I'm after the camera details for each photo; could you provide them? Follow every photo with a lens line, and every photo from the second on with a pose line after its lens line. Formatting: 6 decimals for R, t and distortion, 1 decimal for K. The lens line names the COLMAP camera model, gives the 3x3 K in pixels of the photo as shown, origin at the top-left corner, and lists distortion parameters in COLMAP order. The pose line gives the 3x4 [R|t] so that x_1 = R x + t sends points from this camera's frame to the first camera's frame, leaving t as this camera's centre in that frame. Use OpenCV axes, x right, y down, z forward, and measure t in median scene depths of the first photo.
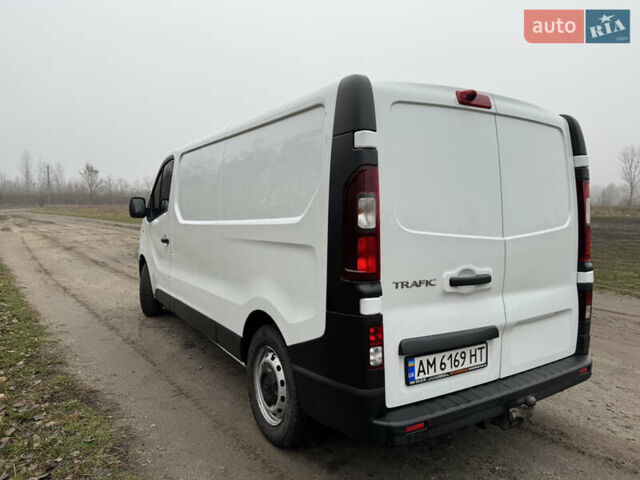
lens RADIAL K [[455.9, 0, 319.6], [0, 455.9, 239.9], [0, 0, 1]] dist [0.036103, -0.031180]
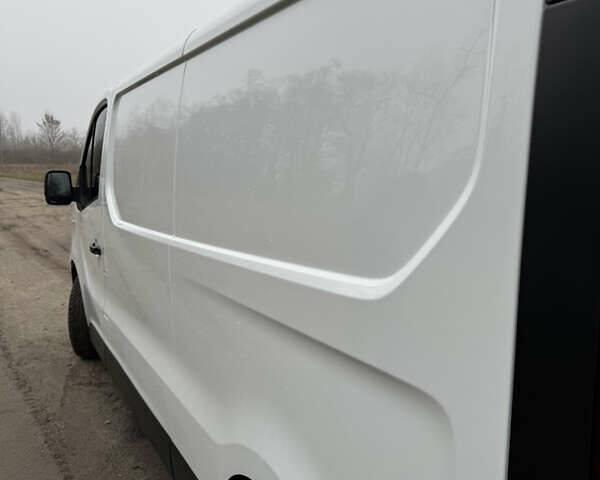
lens RADIAL K [[567.8, 0, 299.4], [0, 567.8, 241.7], [0, 0, 1]] dist [0.029132, 0.000000]
pose [[0.998191, 0.003508, -0.060021, -0.078667], [0.000233, 0.998063, 0.062209, -0.104658], [0.060123, -0.062111, 0.996257, 0.602974]]
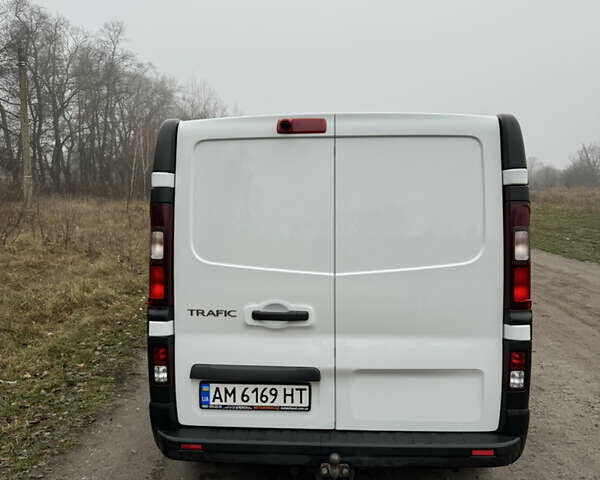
lens RADIAL K [[567.8, 0, 298.3], [0, 567.8, 226.9], [0, 0, 1]] dist [0.029132, 0.000000]
pose [[0.821973, 0.024196, -0.569012, 1.013699], [-0.027780, 0.999611, 0.002376, -0.100607], [0.568848, 0.013854, 0.822326, 0.032541]]
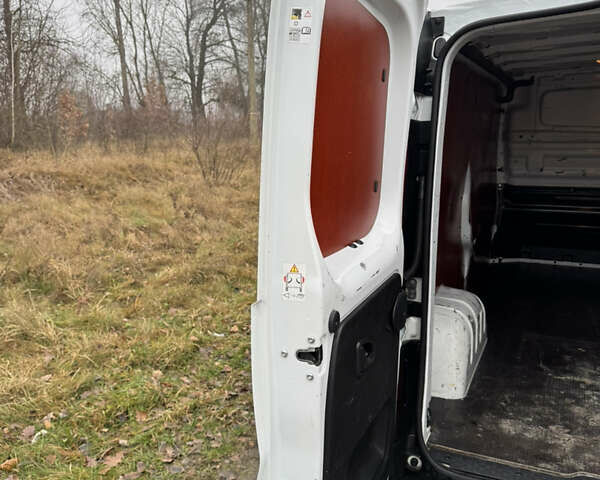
lens RADIAL K [[567.8, 0, 296.7], [0, 567.8, 244.0], [0, 0, 1]] dist [0.029132, 0.000000]
pose [[0.554372, 0.147518, -0.819091, 0.644805], [-0.032971, 0.987286, 0.155495, -0.108445], [0.831616, -0.059196, 0.552187, 0.345593]]
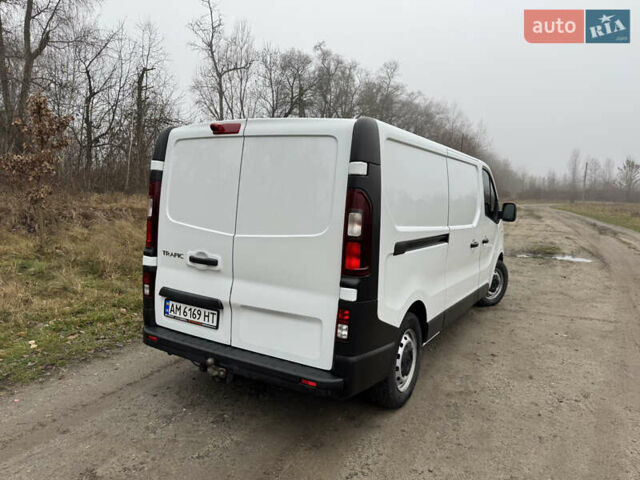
lens RADIAL K [[455.9, 0, 322.6], [0, 455.9, 234.8], [0, 0, 1]] dist [0.036103, -0.031180]
pose [[0.472537, 0.095583, -0.876112, 1.677428], [-0.097808, 0.993648, 0.055653, -0.101275], [0.875867, 0.059392, 0.478884, 0.630001]]
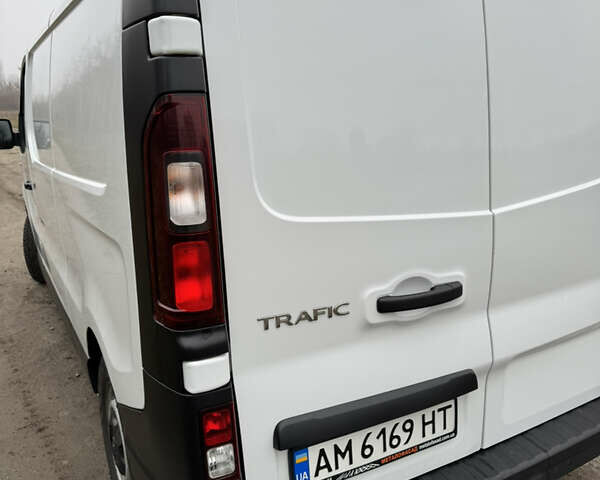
lens RADIAL K [[567.8, 0, 299.7], [0, 567.8, 242.1], [0, 0, 1]] dist [0.029132, 0.000000]
pose [[0.998123, -0.024393, -0.056182, 0.220851], [0.033538, 0.985203, 0.168078, -0.090172], [0.051251, -0.169647, 0.984171, 0.337483]]
